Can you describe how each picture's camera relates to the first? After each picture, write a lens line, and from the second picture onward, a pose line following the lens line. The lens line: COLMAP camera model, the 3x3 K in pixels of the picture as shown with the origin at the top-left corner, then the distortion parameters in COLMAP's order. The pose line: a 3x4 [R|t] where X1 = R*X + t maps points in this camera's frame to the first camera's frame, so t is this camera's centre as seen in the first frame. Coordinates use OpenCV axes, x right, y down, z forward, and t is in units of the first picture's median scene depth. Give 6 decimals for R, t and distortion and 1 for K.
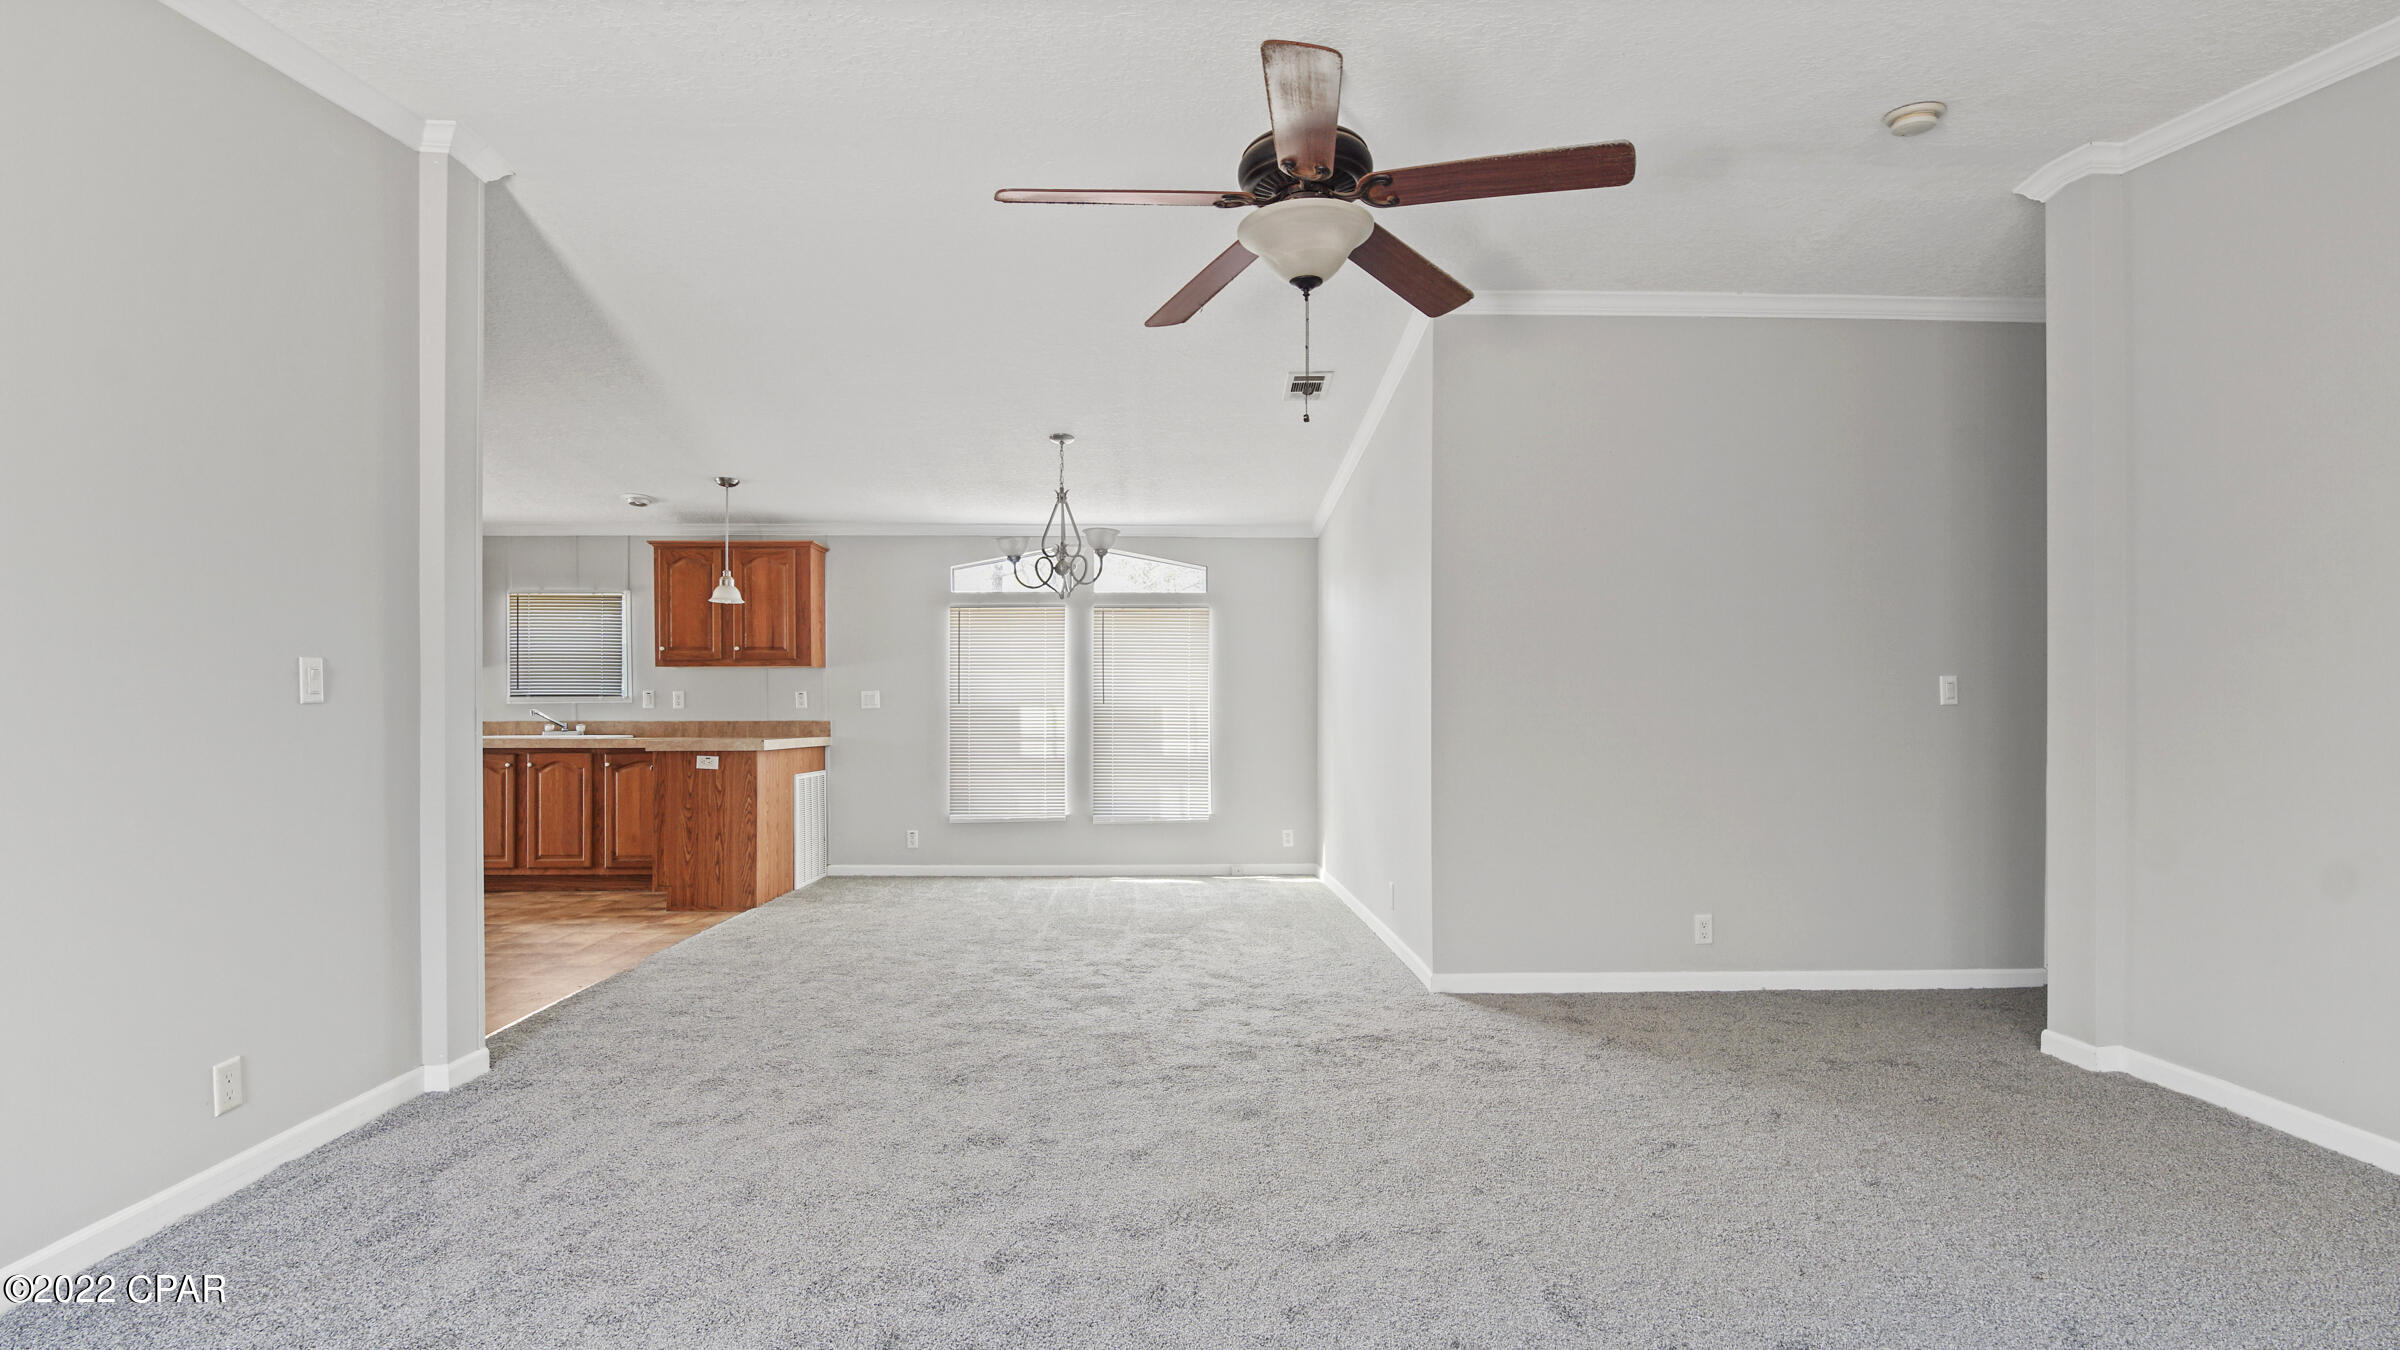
lens RADIAL K [[1116.6, 0, 1180.4], [0, 1116.6, 713.8], [0, 0, 1]] dist [-0.012785, 0.000655]
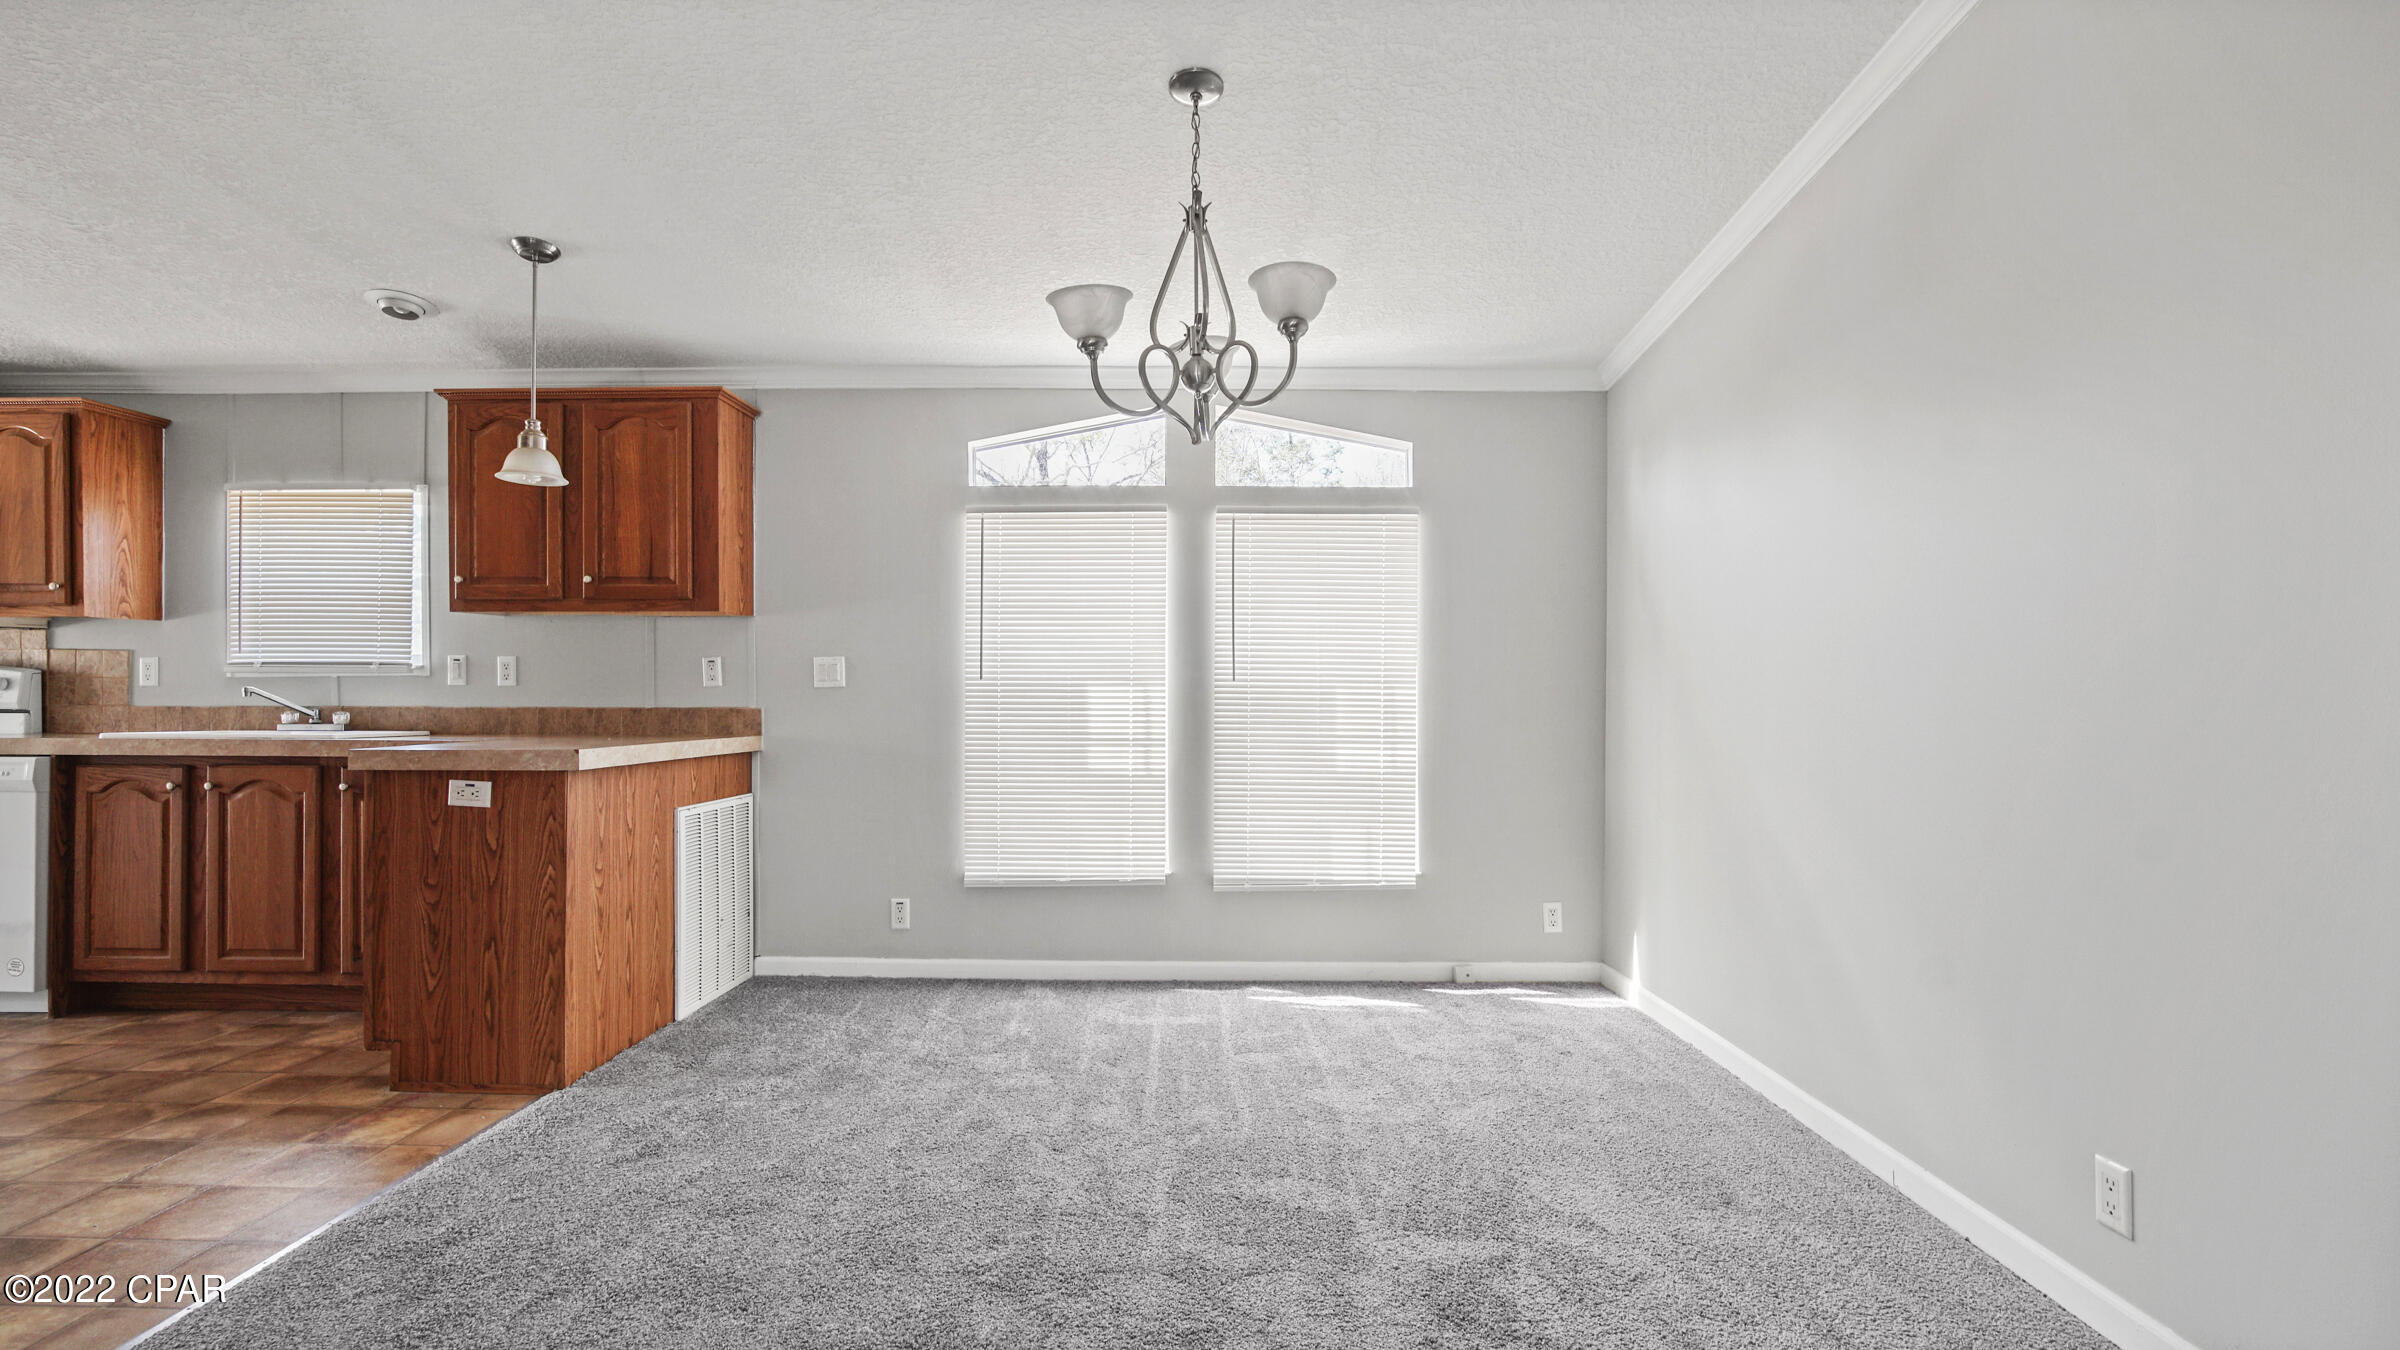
lens RADIAL K [[1116.6, 0, 1173.8], [0, 1116.6, 689.2], [0, 0, 1]] dist [-0.012785, 0.000655]
pose [[0.998907, 0.004045, -0.046566, -0.076579], [-0.004302, 0.999976, -0.005406, -0.001407], [0.046543, 0.005600, 0.998901, 0.452020]]
